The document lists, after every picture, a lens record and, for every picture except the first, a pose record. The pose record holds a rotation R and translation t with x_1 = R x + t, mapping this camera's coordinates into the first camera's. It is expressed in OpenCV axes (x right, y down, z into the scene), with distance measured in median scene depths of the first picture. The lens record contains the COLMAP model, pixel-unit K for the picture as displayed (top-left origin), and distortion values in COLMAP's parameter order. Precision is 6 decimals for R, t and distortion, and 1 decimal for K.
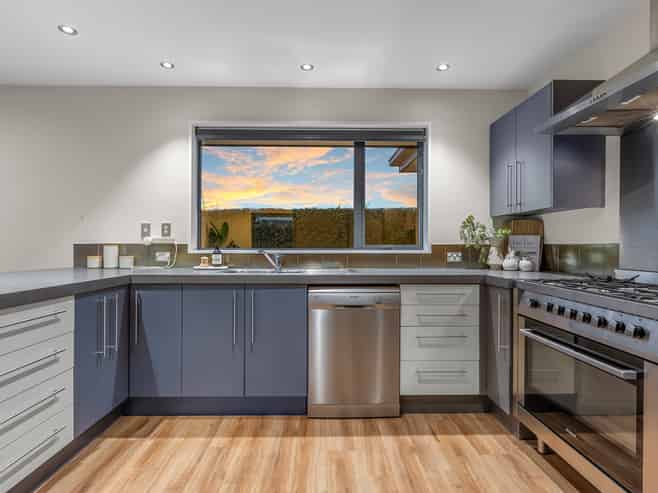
lens RADIAL K [[360.3, 0, 329.8], [0, 360.3, 242.0], [0, 0, 1]] dist [0.004223, -0.000385]
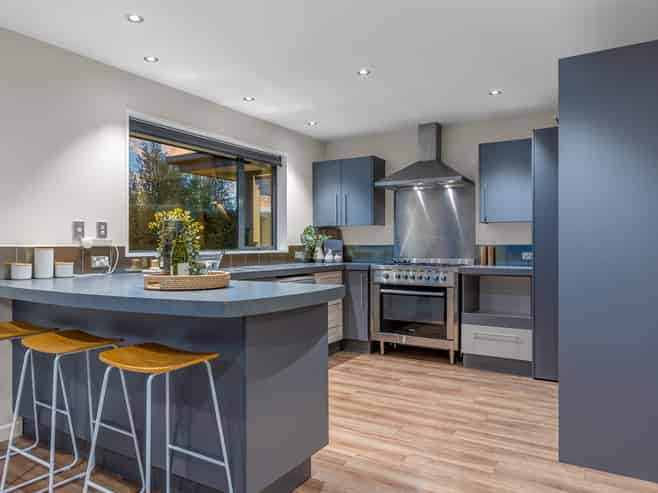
lens RADIAL K [[457.2, 0, 329.3], [0, 457.2, 248.7], [0, 0, 1]] dist [0.004826, -0.005010]
pose [[0.538531, -0.009725, 0.842549, -1.086230], [-0.001777, 0.999918, 0.012678, -0.004489], [-0.842604, -0.008325, 0.538470, -0.045000]]
